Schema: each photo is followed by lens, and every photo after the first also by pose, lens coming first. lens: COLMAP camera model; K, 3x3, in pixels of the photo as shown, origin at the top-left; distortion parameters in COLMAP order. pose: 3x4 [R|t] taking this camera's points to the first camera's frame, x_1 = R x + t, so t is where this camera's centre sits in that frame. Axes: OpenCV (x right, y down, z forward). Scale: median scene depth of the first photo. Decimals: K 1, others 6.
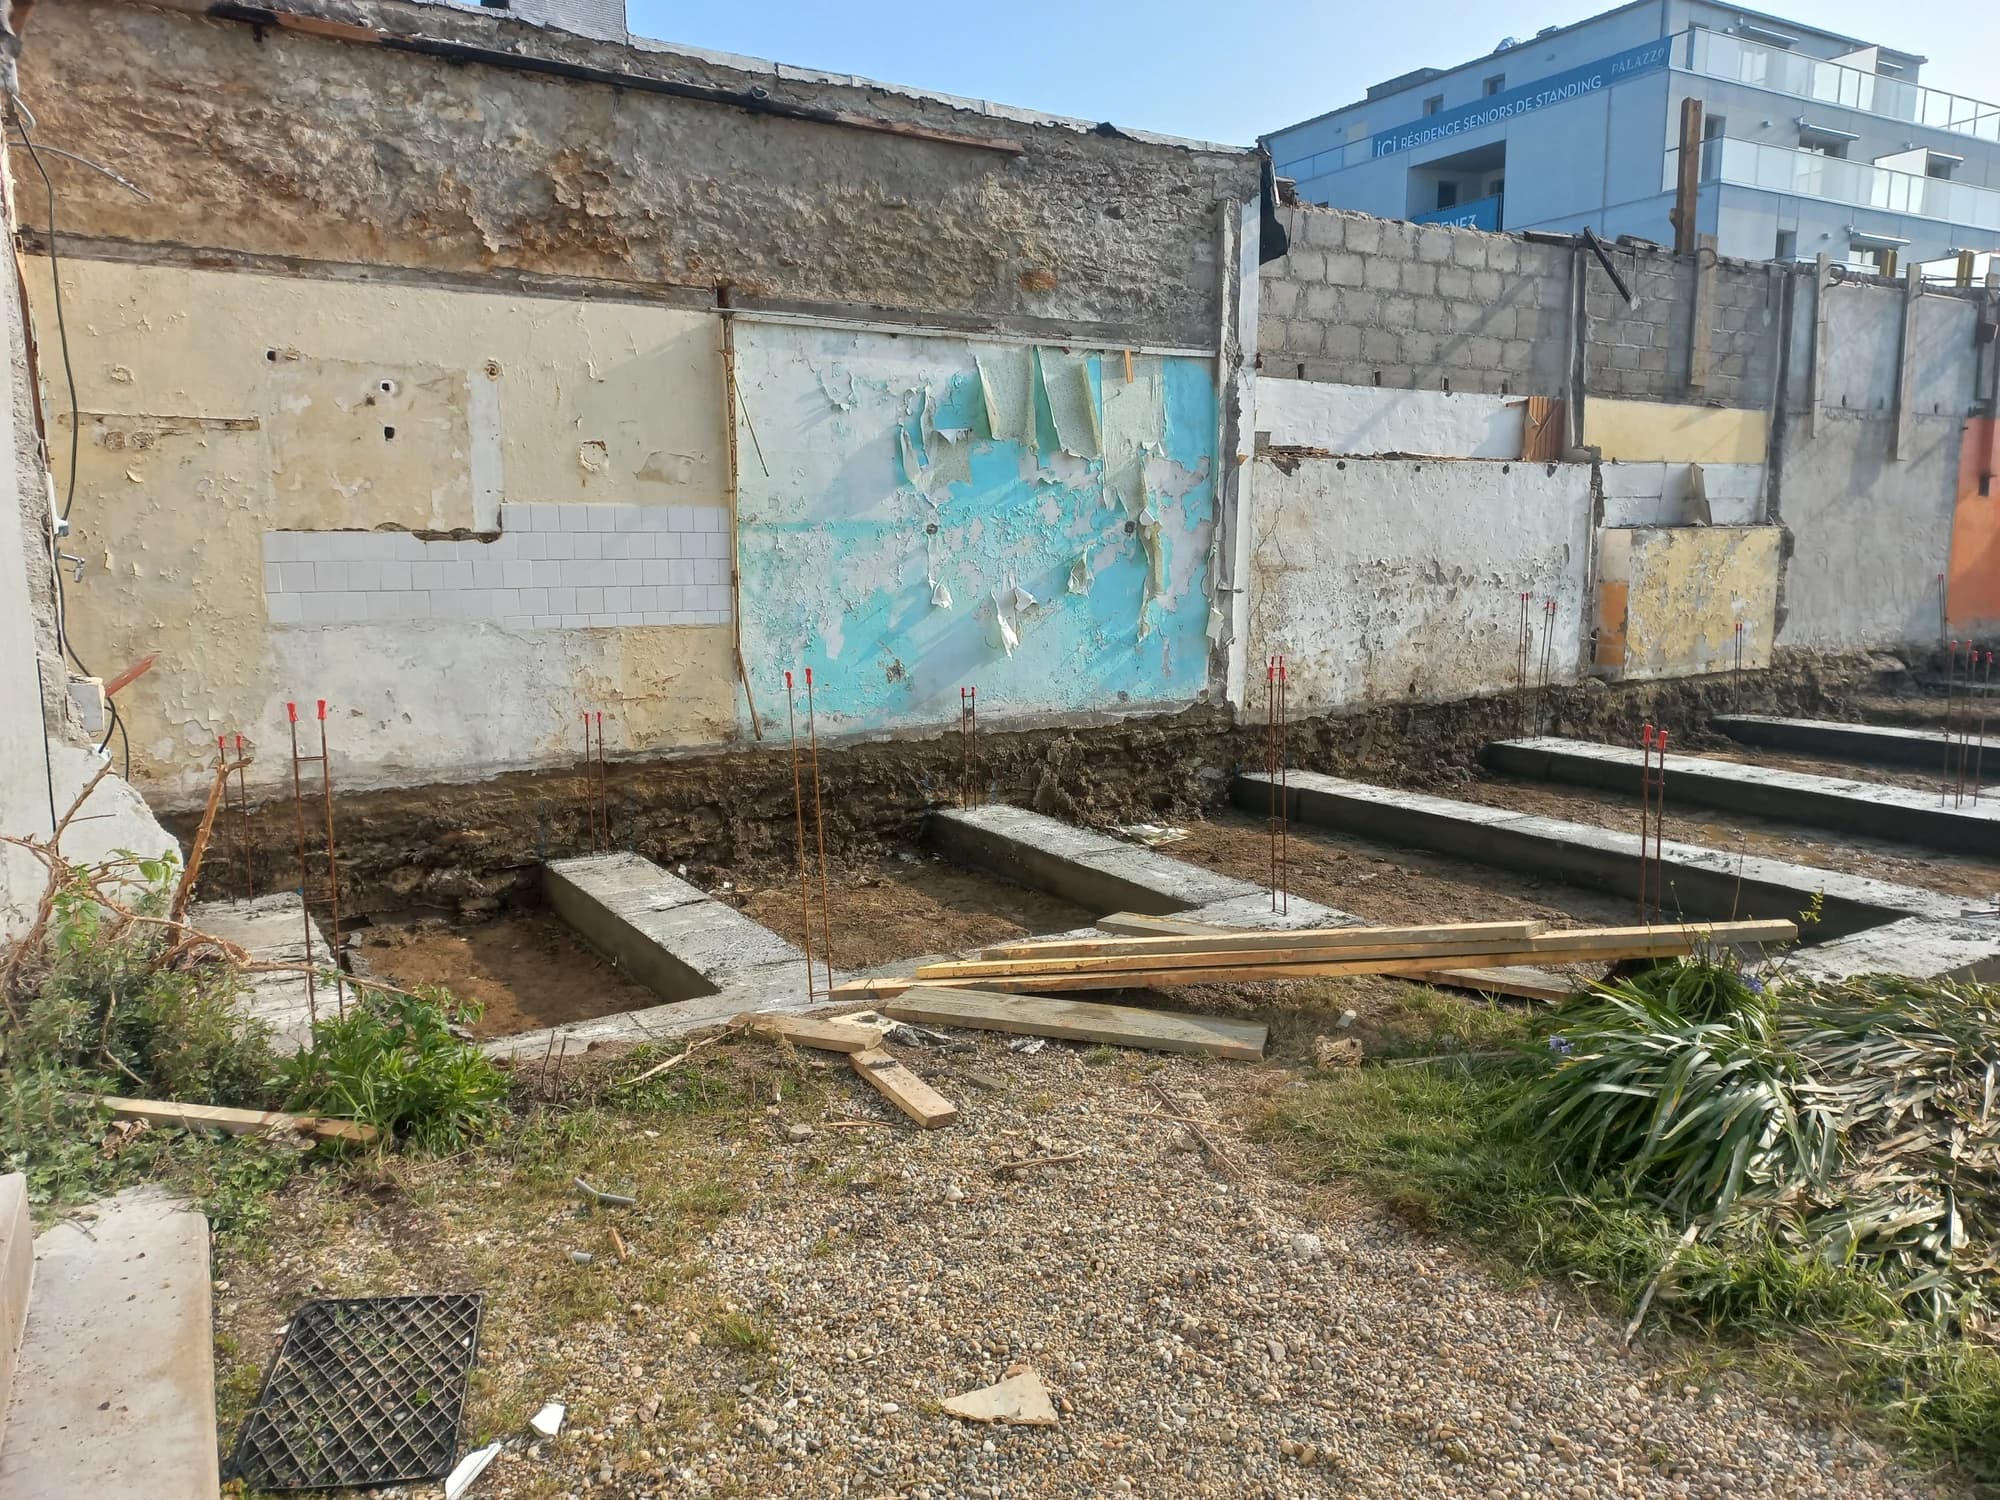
lens RADIAL K [[1461.1, 0, 1000.0], [0, 1461.1, 750.0], [0, 0, 1]] dist [0.099519, -0.104782]
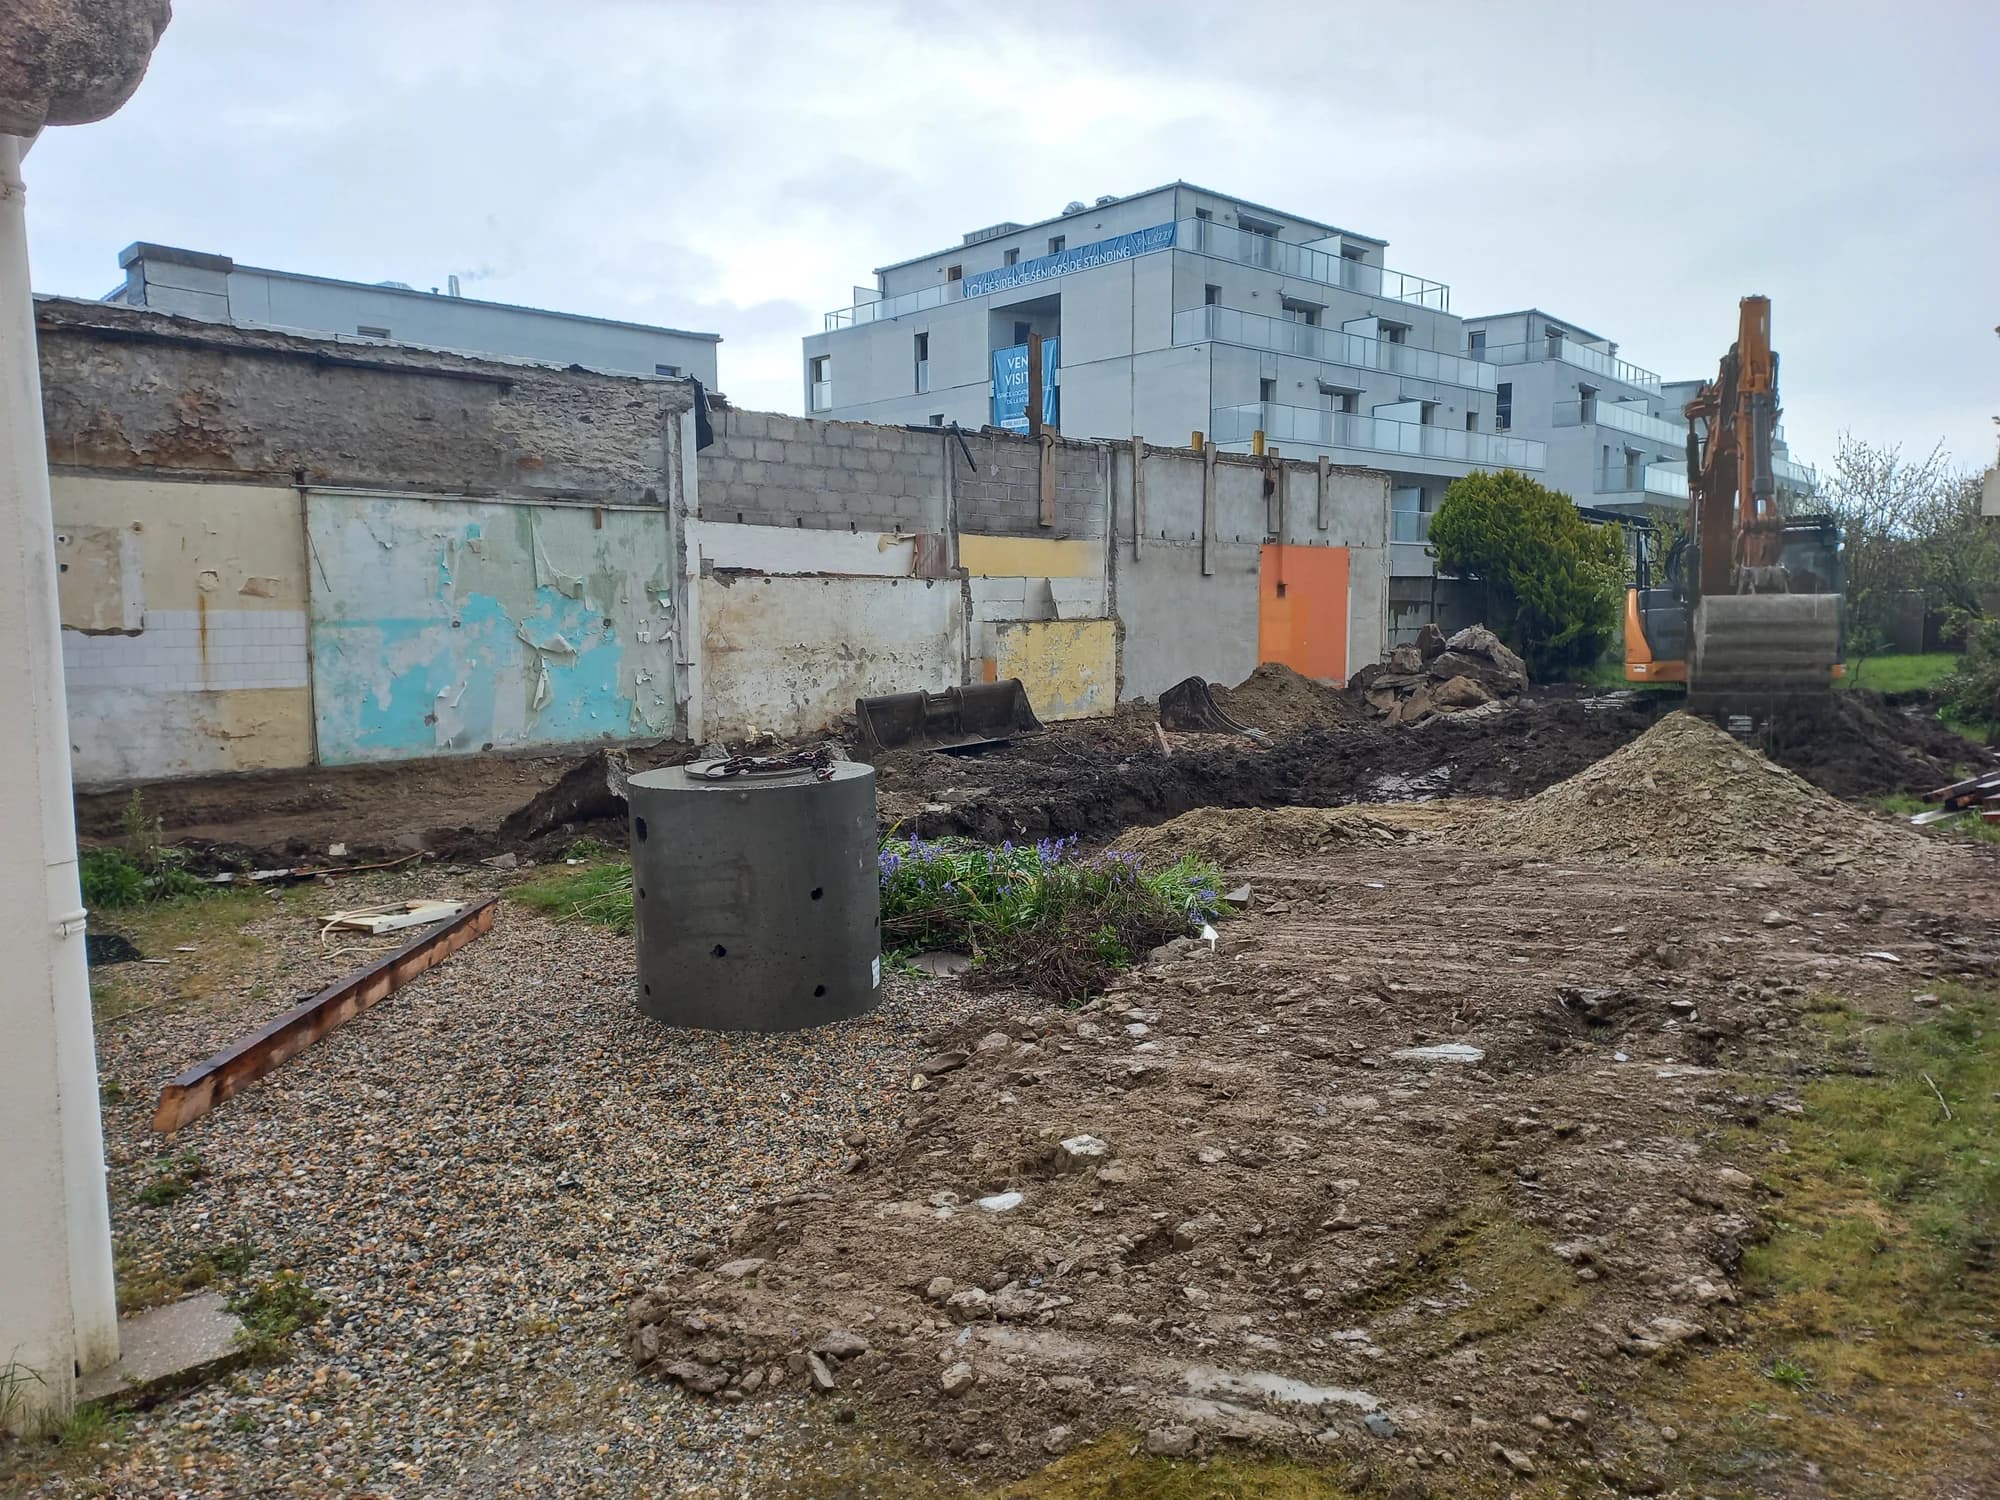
lens RADIAL K [[1461.1, 0, 1000.0], [0, 1461.1, 750.0], [0, 0, 1]] dist [0.099519, -0.104782]
pose [[0.977317, -0.024117, 0.210403, 0.153429], [0.036287, 0.997872, -0.054172, 0.070662], [-0.208649, 0.060578, 0.976113, -0.519098]]
